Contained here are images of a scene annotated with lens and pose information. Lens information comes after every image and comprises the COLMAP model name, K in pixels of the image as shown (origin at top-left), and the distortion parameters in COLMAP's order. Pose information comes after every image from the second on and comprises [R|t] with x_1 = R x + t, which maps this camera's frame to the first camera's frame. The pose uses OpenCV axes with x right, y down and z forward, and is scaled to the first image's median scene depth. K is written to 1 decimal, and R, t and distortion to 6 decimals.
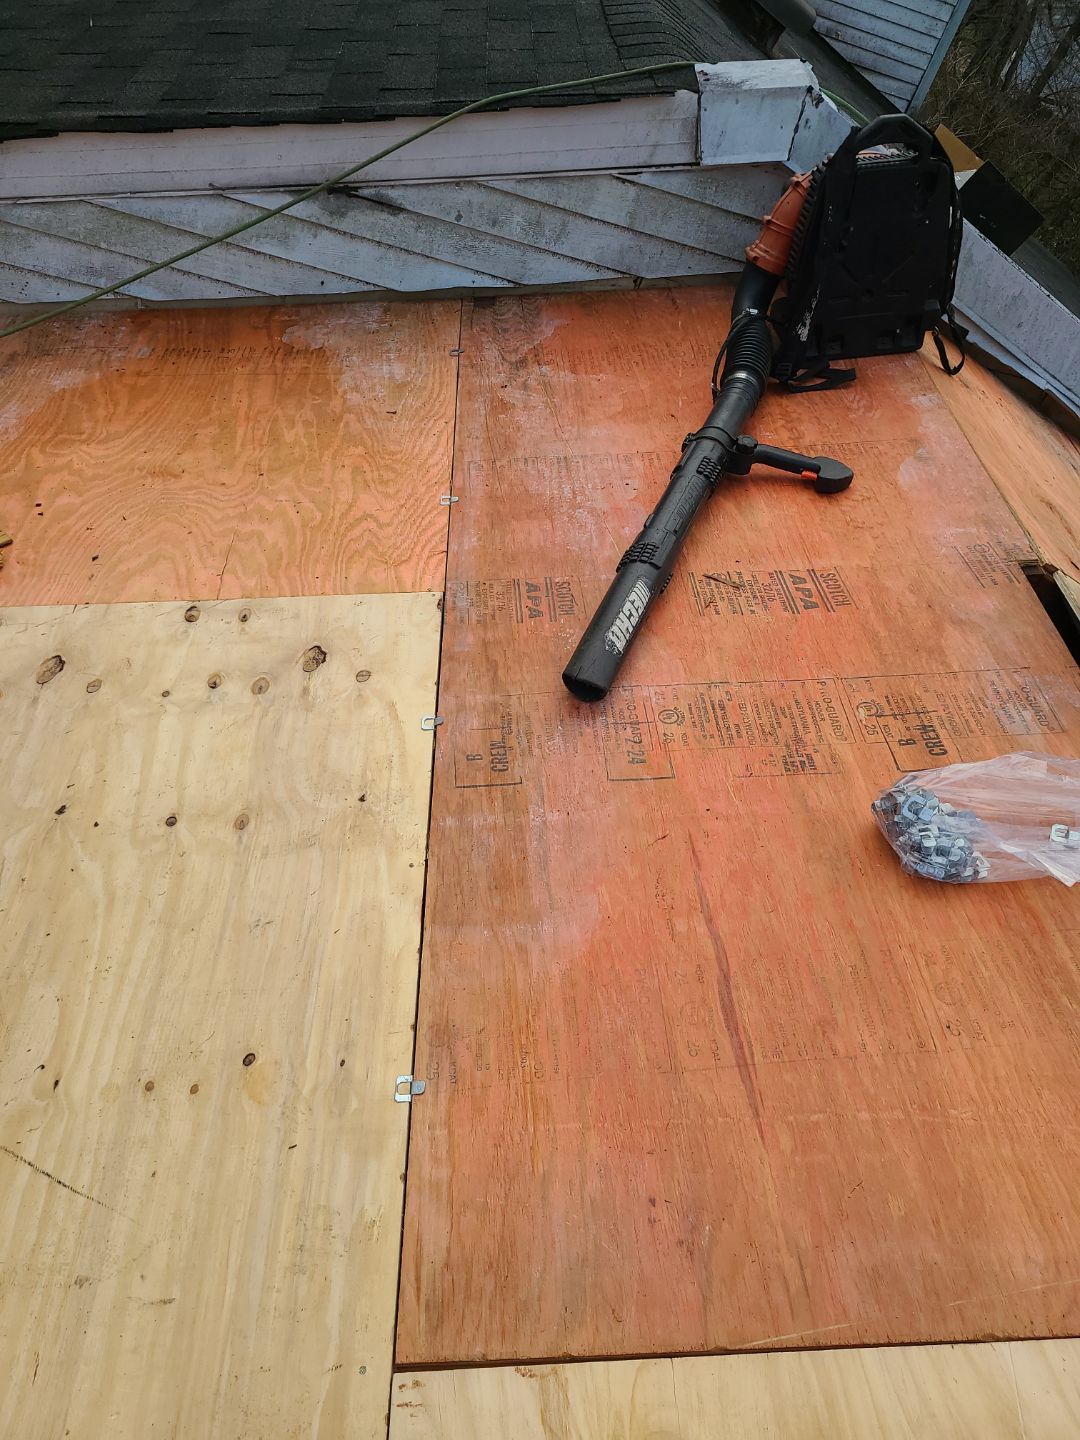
lens RADIAL K [[1077.7, 0, 537.9], [0, 1077.7, 755.8], [0, 0, 1]] dist [0.046829, -0.013099]
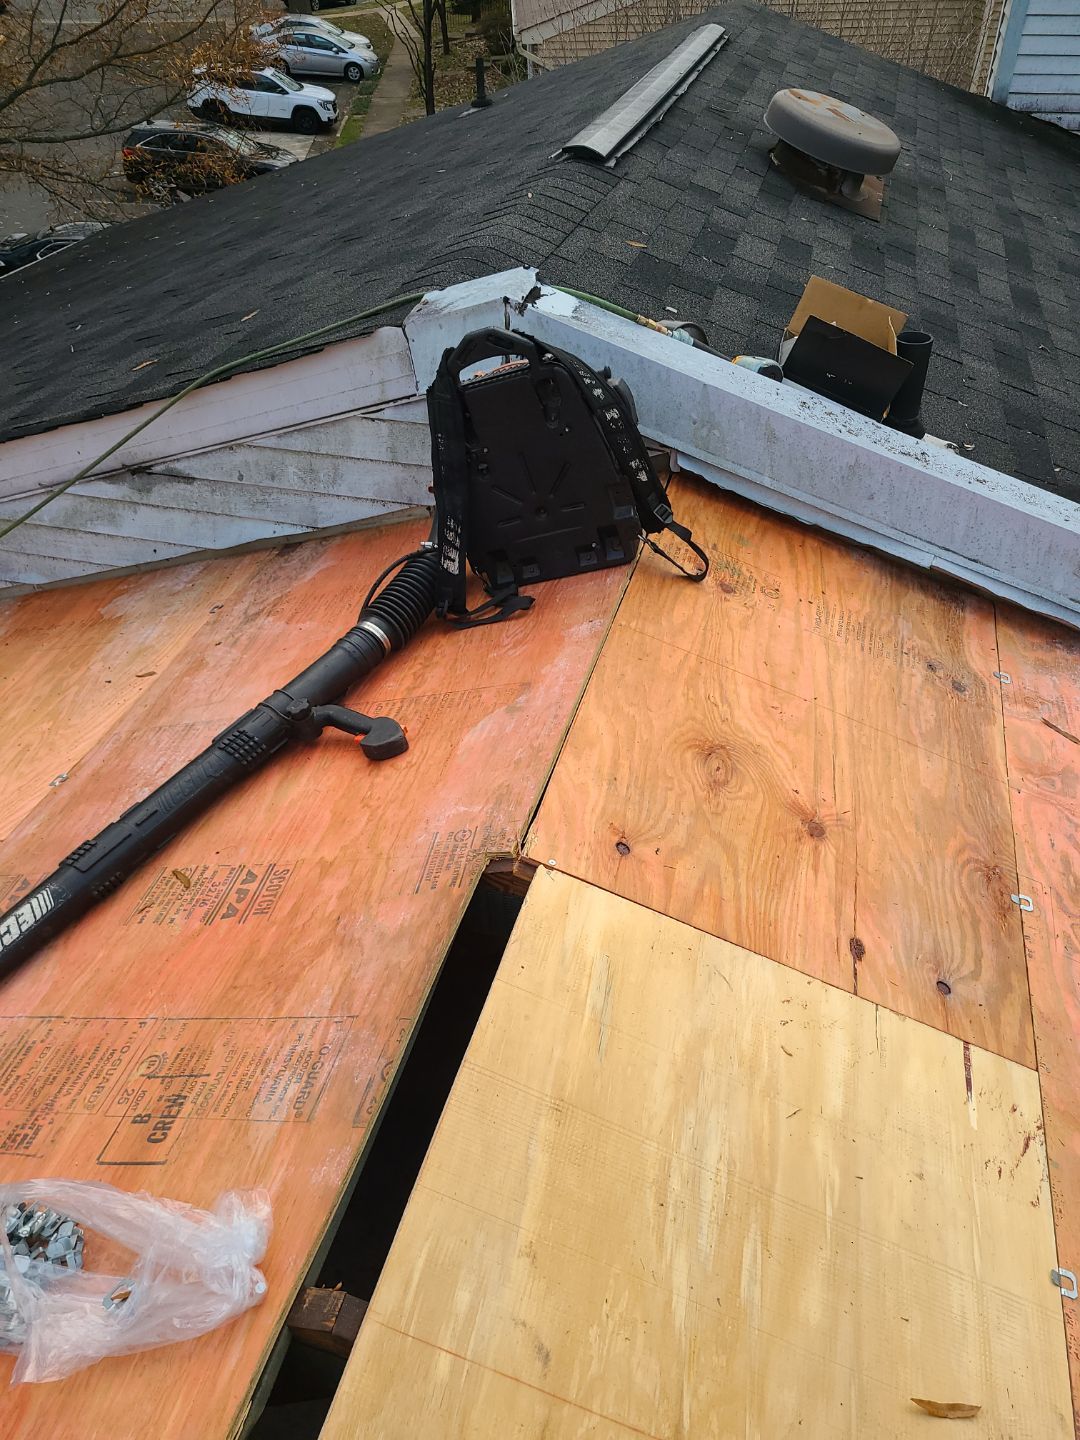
lens RADIAL K [[1055.3, 0, 644.0], [0, 1055.3, 774.1], [0, 0, 1]] dist [0.030021, -0.004836]
pose [[0.926795, -0.032416, -0.374167, 0.658338], [-0.002445, 0.995726, -0.092323, -0.130190], [0.375561, 0.086479, 0.922754, 0.255458]]
